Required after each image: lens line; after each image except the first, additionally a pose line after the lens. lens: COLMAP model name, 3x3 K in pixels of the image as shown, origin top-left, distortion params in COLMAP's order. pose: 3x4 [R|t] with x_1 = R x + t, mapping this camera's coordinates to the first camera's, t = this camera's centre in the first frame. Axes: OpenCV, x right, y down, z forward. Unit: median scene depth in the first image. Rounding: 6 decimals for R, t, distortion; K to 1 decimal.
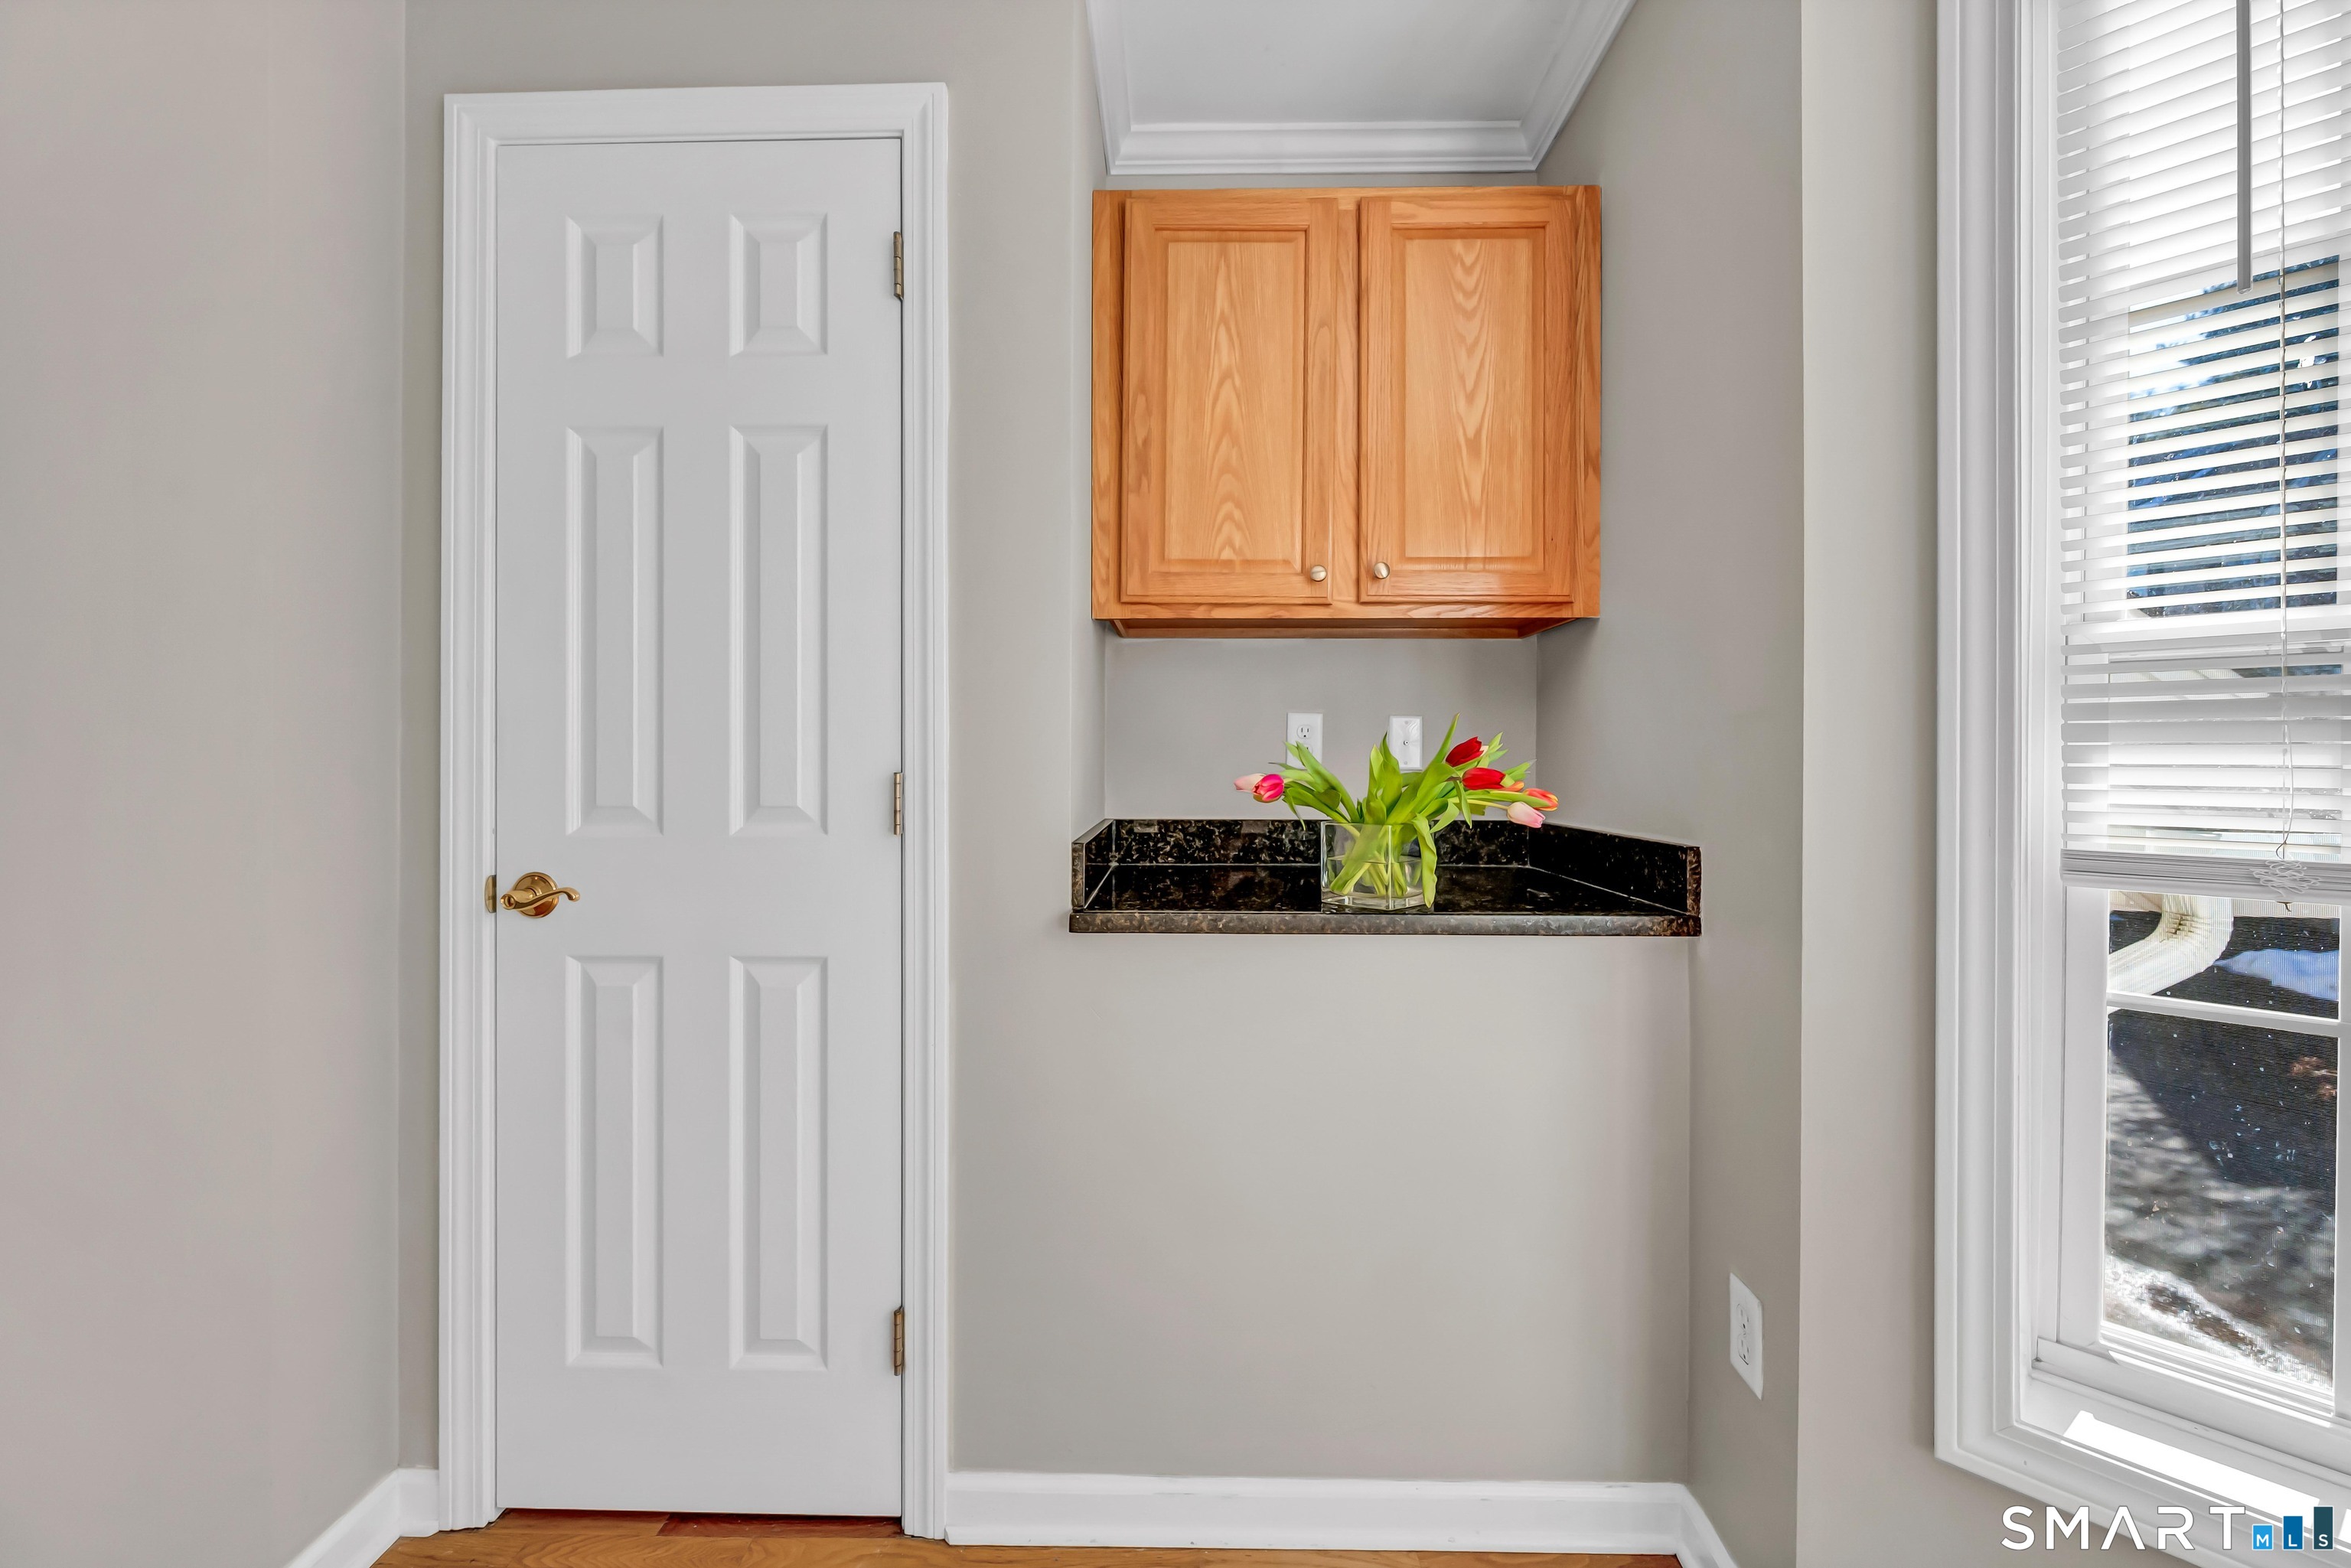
lens RADIAL K [[981.1, 0, 1272.8], [0, 981.1, 769.8], [0, 0, 1]] dist [-0.010412, -0.000157]
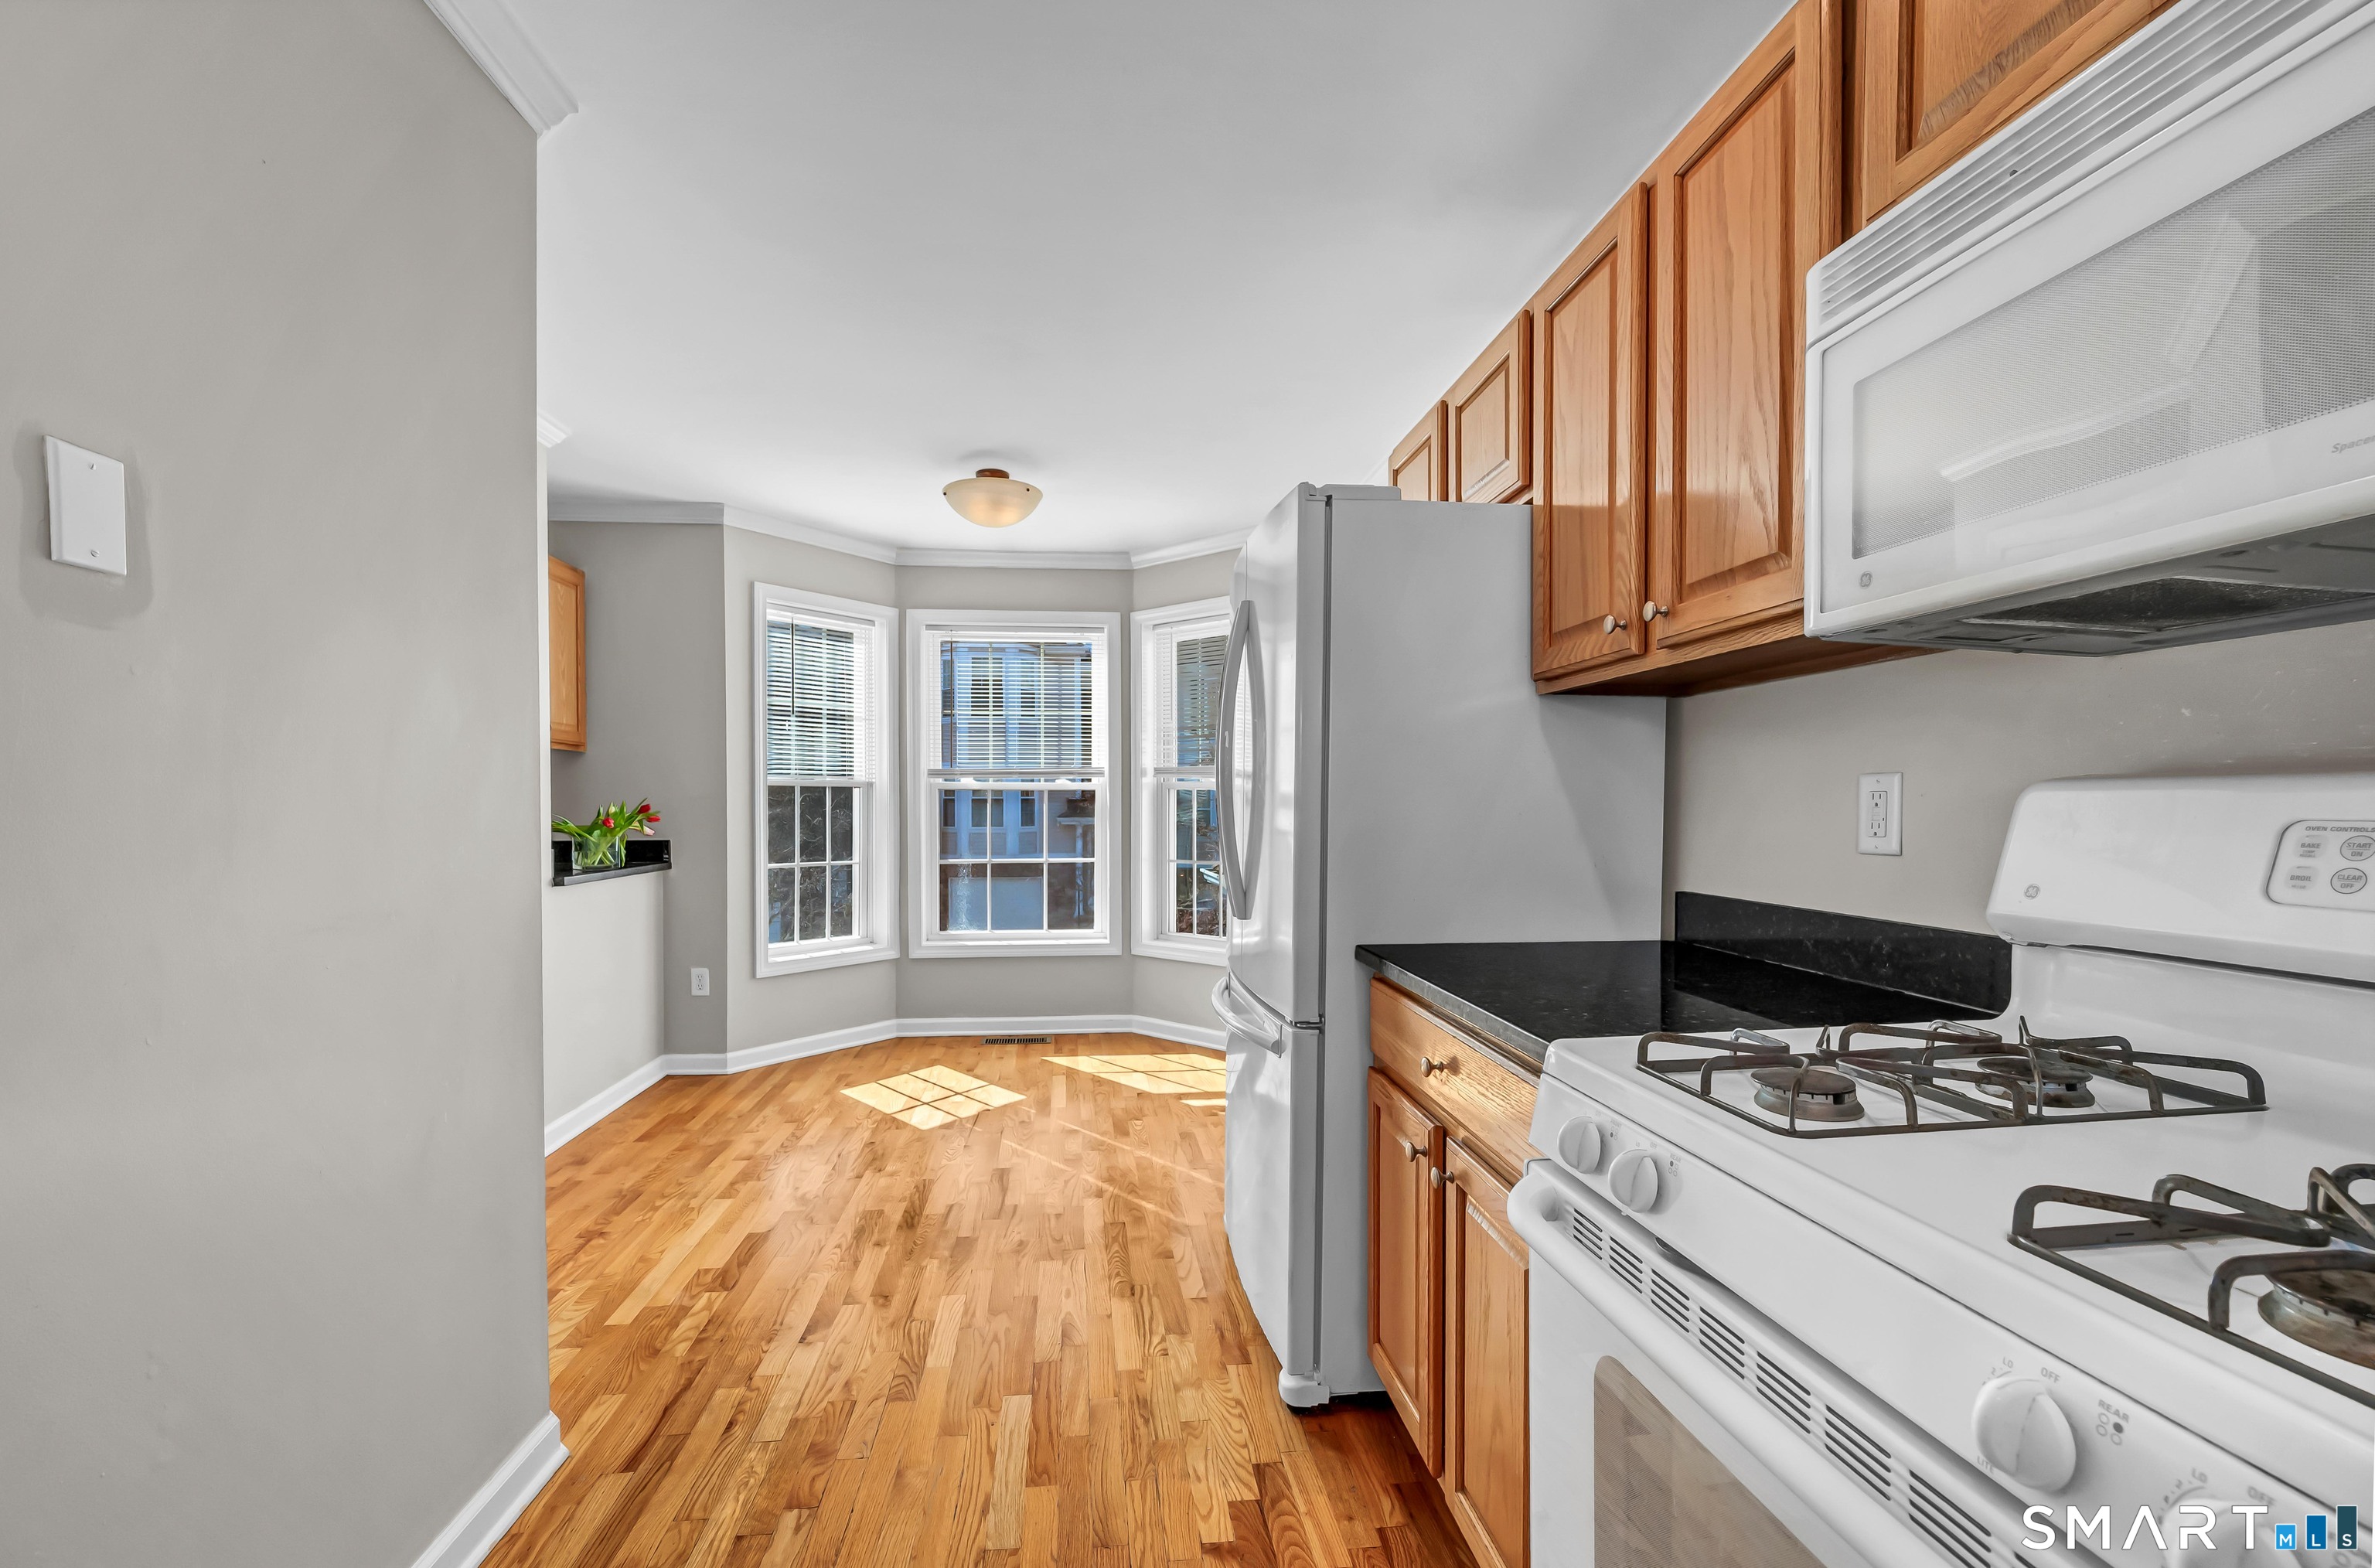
lens RADIAL K [[964.1, 0, 1174.6], [0, 964.1, 822.5], [0, 0, 1]] dist [0.000172, -0.000028]
pose [[-0.135182, -0.020496, 0.990609, -2.610385], [-0.007282, 0.999780, 0.019692, -0.042357], [-0.990794, -0.004552, -0.135302, -0.147834]]
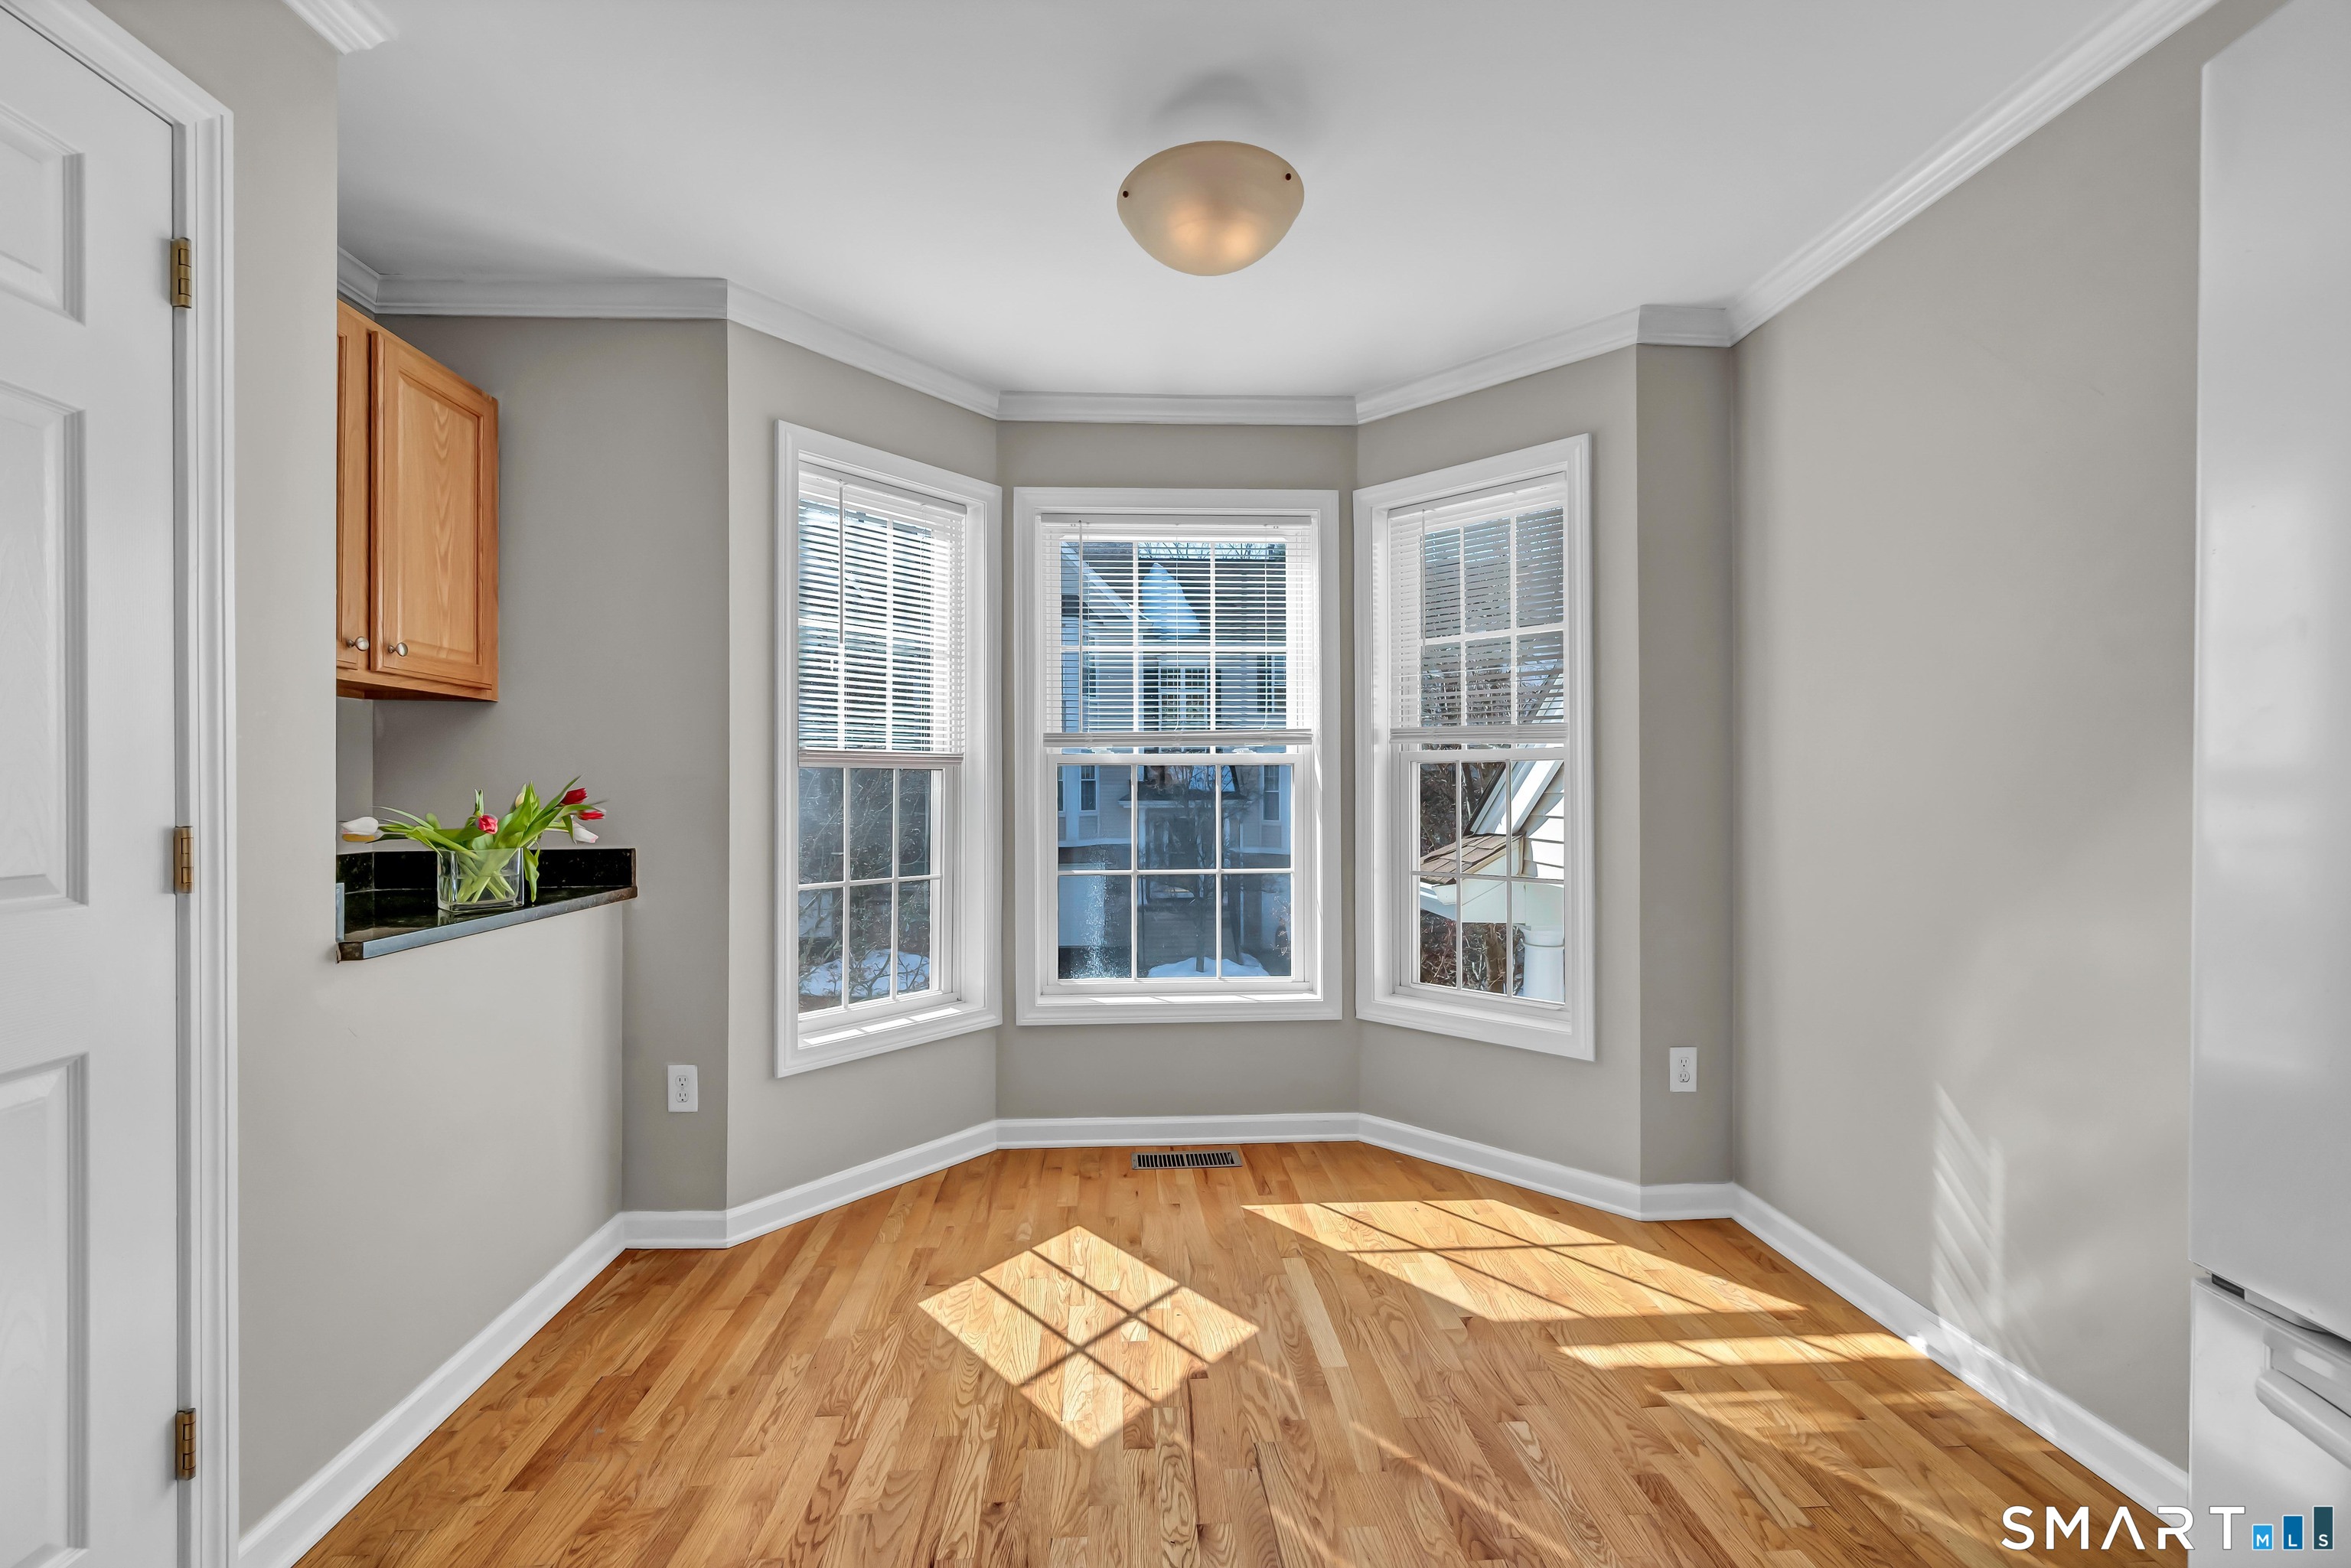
lens RADIAL K [[953.8, 0, 1181.4], [0, 953.8, 781.2], [0, 0, 1]] dist [-0.003605, -0.000509]
pose [[-0.094834, 0.004457, 0.995483, -1.340173], [-0.003079, 0.999984, -0.004771, -0.036896], [-0.995488, -0.003517, -0.094819, 0.147892]]
